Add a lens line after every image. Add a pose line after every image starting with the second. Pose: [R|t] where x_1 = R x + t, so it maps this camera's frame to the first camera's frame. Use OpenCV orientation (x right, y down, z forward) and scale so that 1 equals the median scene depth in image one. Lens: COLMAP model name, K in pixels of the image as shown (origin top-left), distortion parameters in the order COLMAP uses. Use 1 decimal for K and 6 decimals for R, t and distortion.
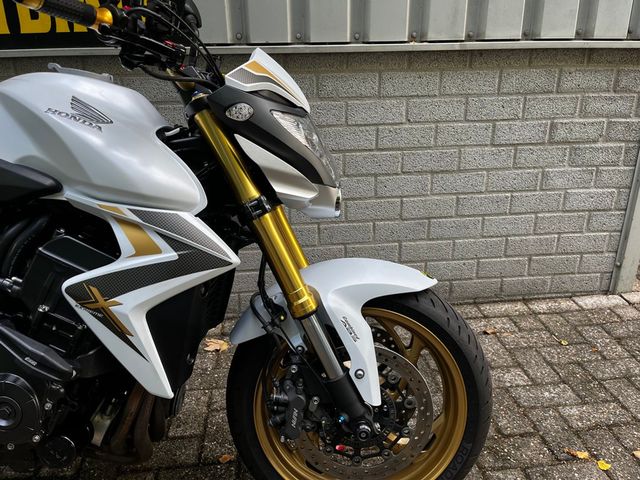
lens RADIAL K [[487.8, 0, 320.1], [0, 487.8, 243.7], [0, 0, 1]] dist [0.050410, -0.074420]
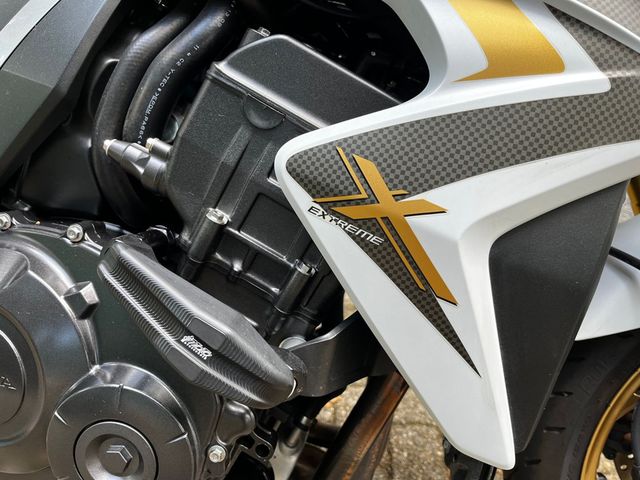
lens RADIAL K [[487.8, 0, 320.7], [0, 487.8, 235.6], [0, 0, 1]] dist [0.050410, -0.074420]
pose [[0.987749, 0.068187, -0.140365, -0.428097], [-0.064132, 0.997389, 0.033214, 0.131096], [0.142263, -0.023805, 0.989543, 0.621201]]
